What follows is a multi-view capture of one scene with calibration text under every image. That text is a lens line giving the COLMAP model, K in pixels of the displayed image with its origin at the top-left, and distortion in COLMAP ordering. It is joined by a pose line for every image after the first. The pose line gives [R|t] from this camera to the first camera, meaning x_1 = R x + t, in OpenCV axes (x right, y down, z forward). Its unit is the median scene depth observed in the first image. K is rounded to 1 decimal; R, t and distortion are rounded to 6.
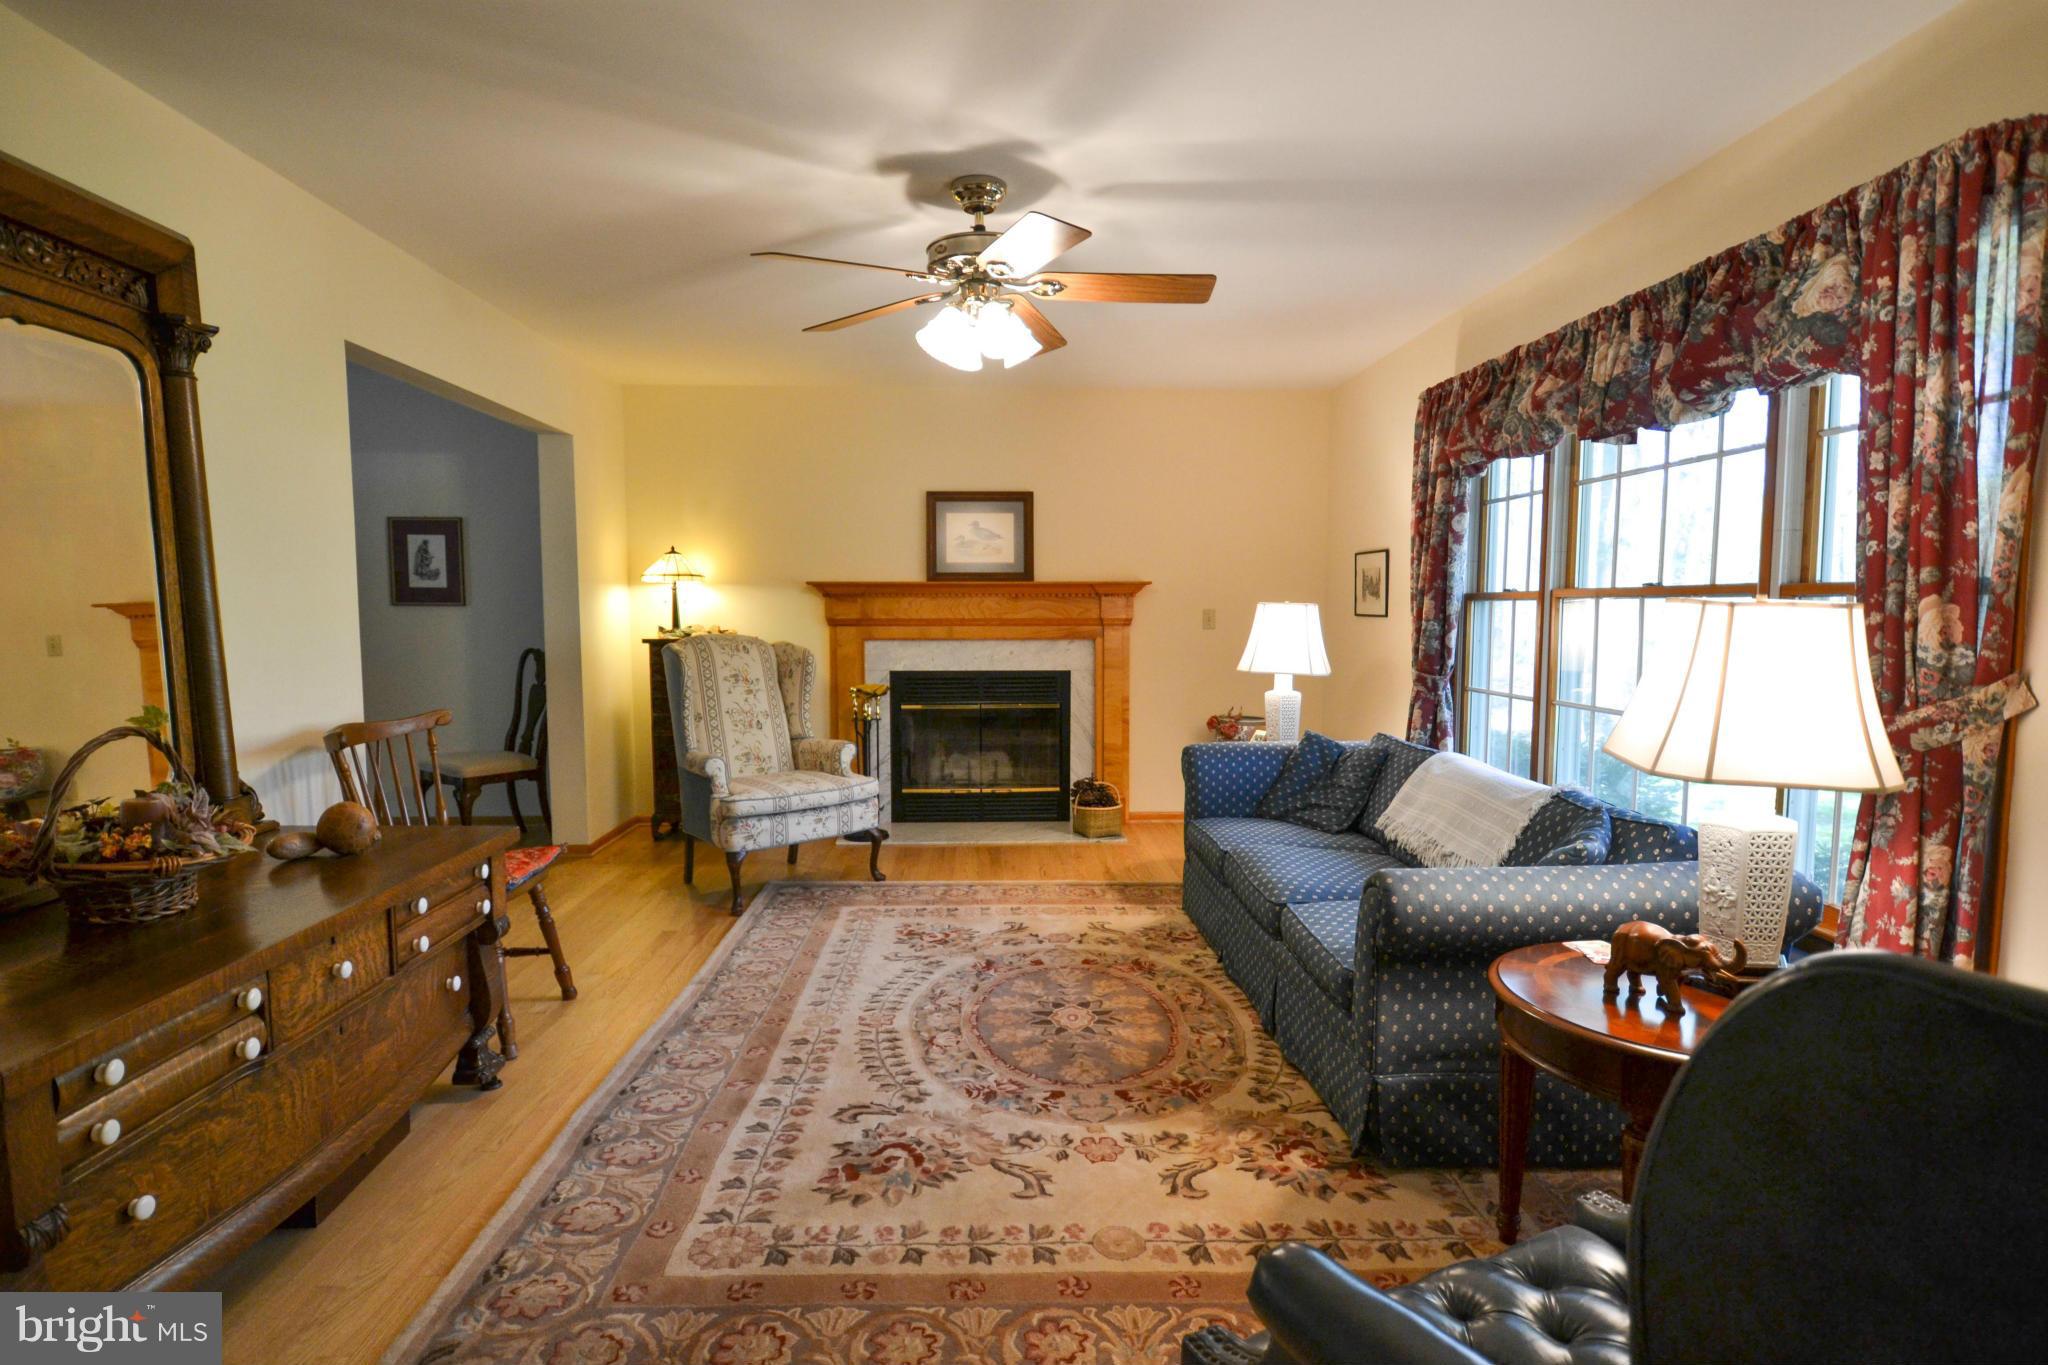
lens RADIAL K [[1075.0, 0, 1016.8], [0, 1075.0, 687.3], [0, 0, 1]] dist [-0.003003, -0.000630]
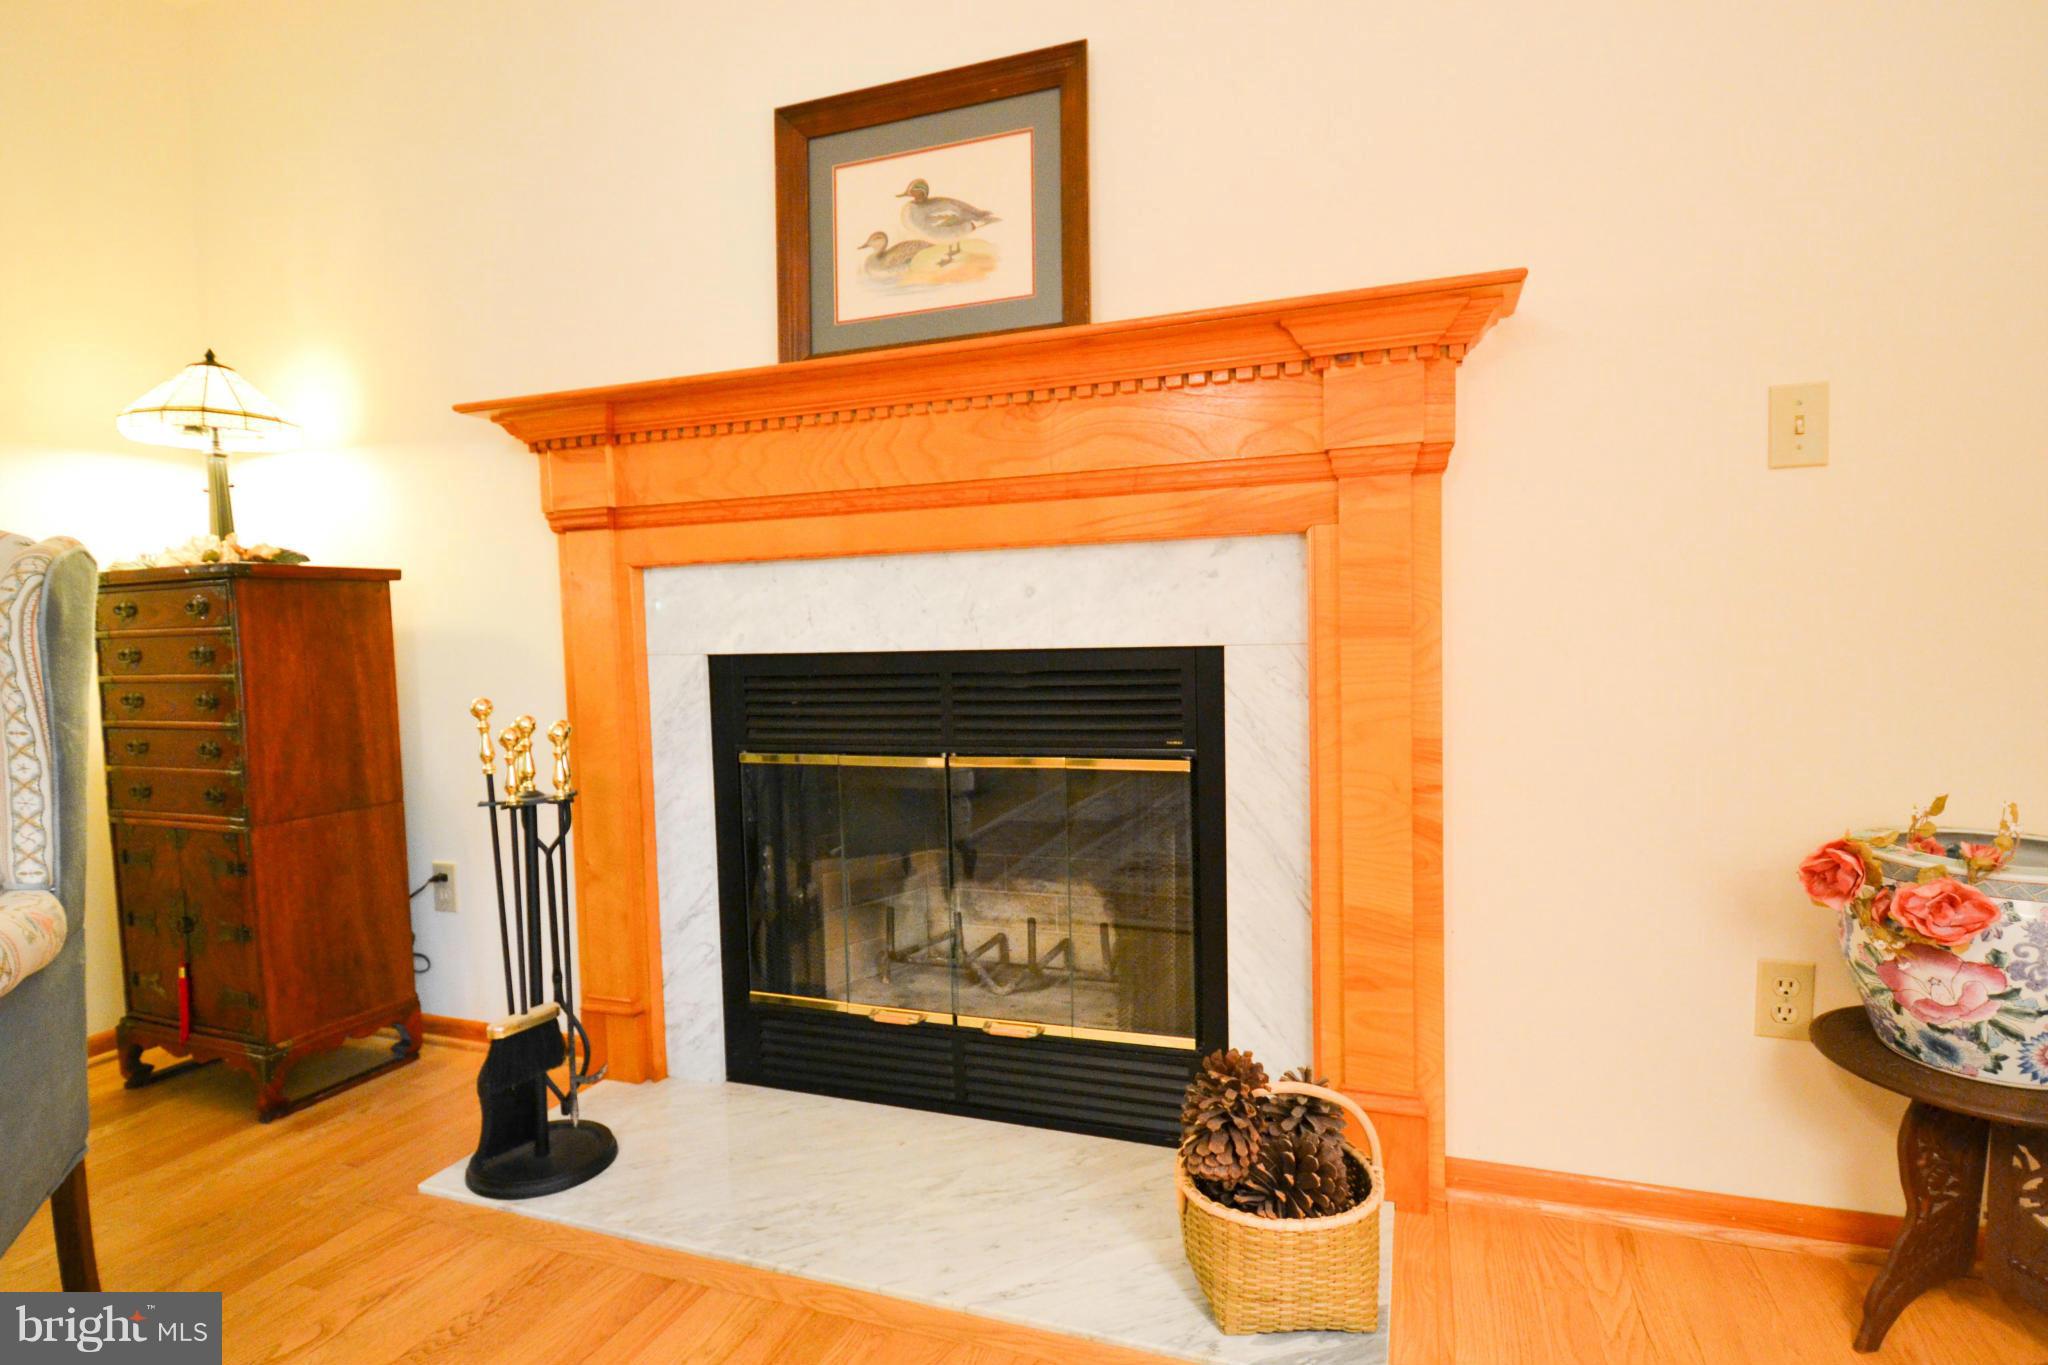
lens RADIAL K [[1075.0, 0, 1032.7], [0, 1075.0, 686.7], [0, 0, 1]] dist [-0.003003, -0.000630]
pose [[0.920471, -0.004184, -0.390788, 0.116378], [-0.003531, 0.999813, -0.019019, 0.001346], [0.390794, 0.018886, 0.920284, 0.724520]]
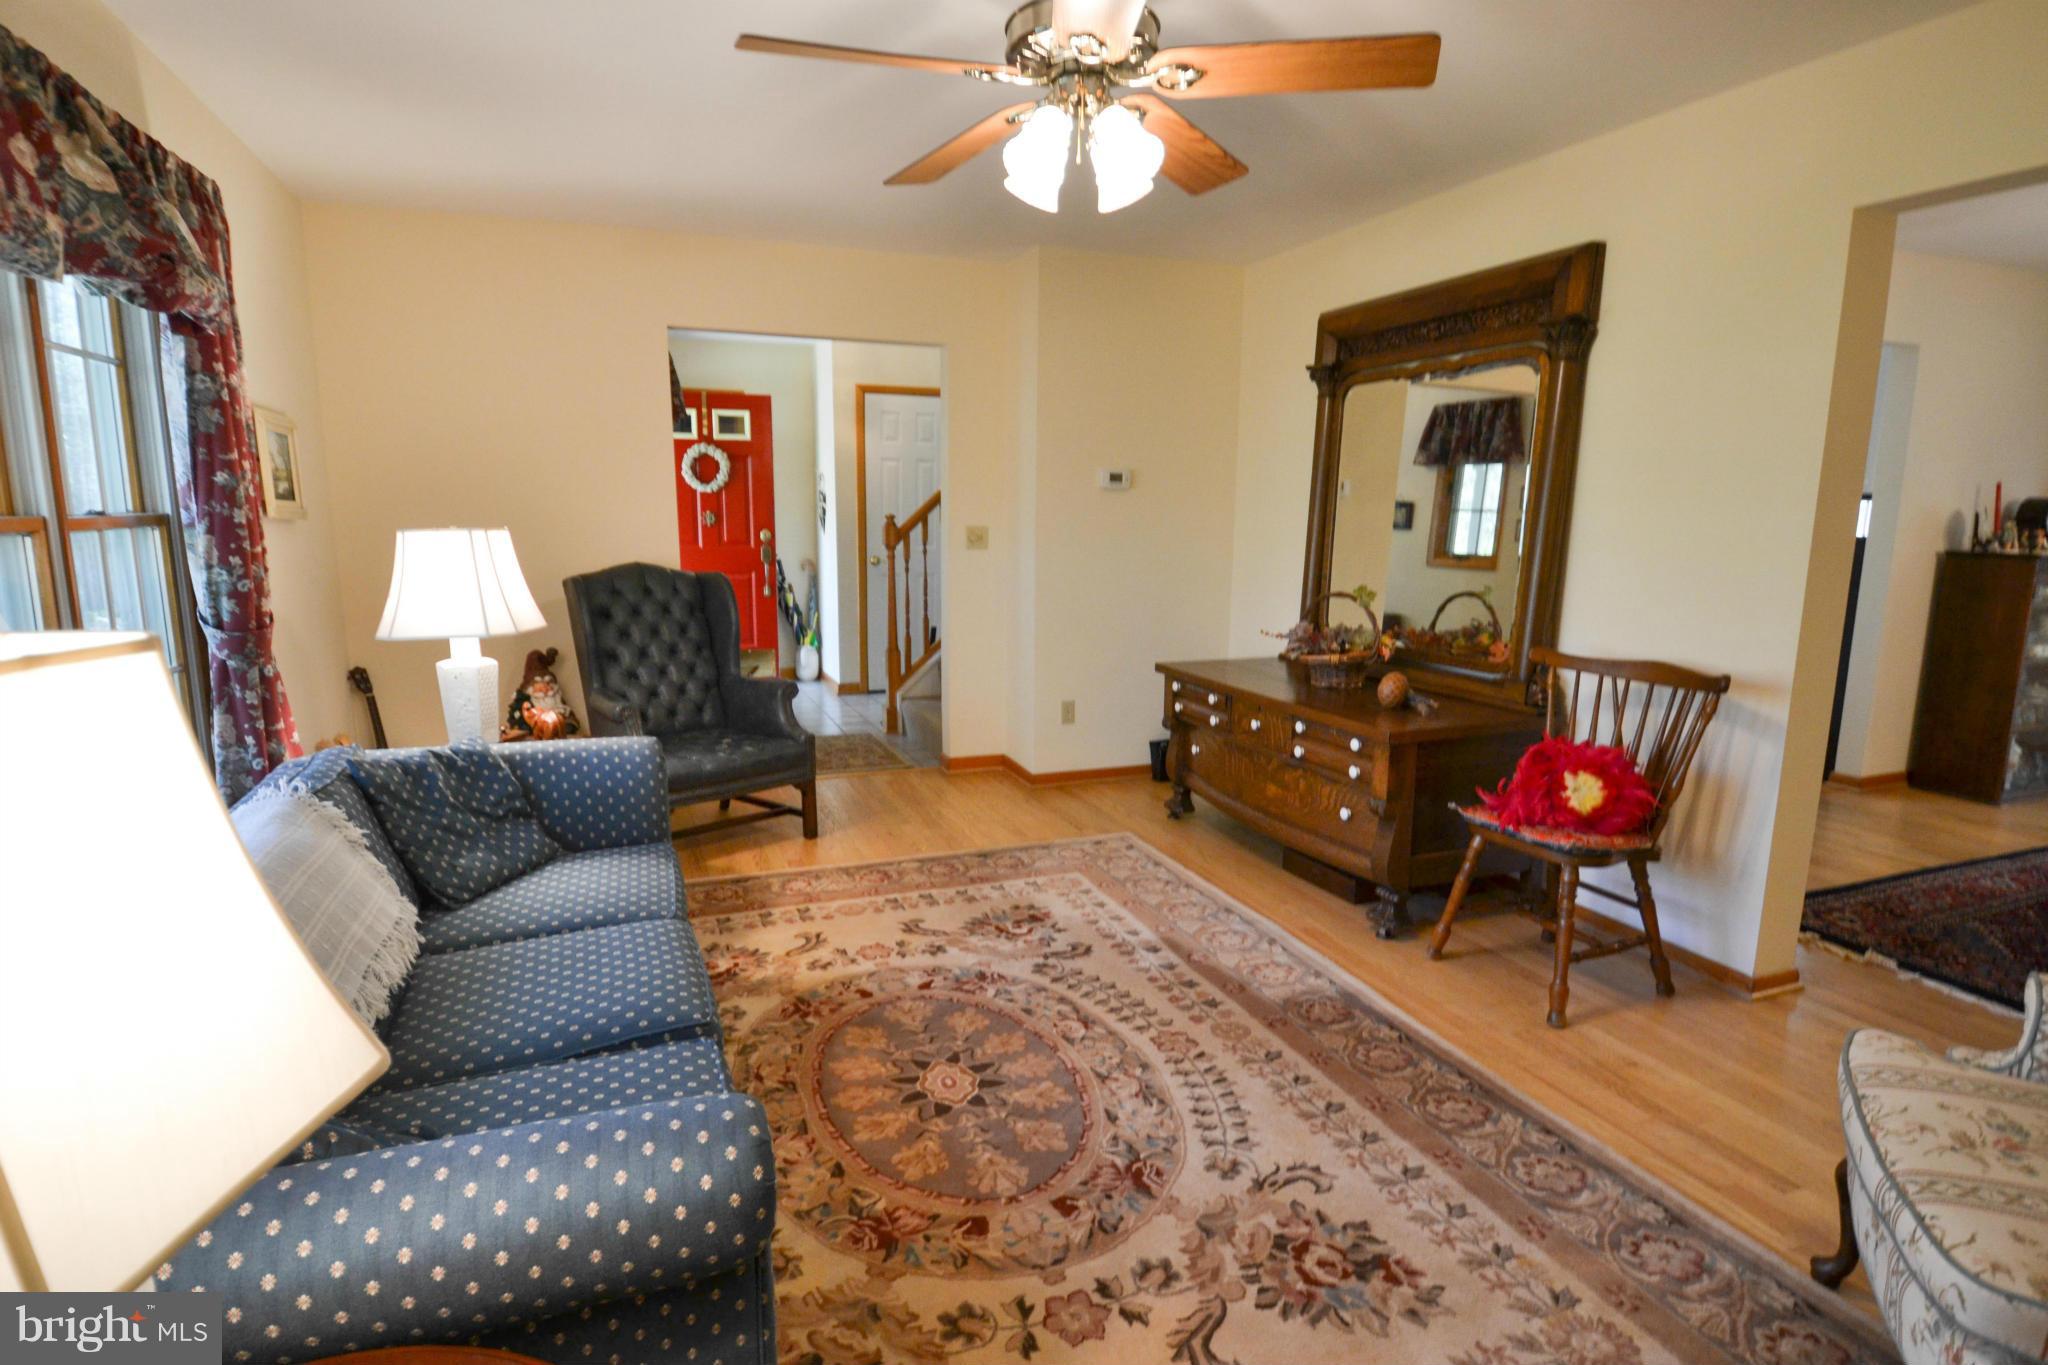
lens RADIAL K [[1075.0, 0, 1019.8], [0, 1075.0, 696.5], [0, 0, 1]] dist [-0.003003, -0.000630]
pose [[-0.947781, 0.051178, -0.314790, 0.271258], [-0.029842, 0.968478, 0.247305, -0.180619], [0.317524, 0.243785, -0.916378, 1.930552]]
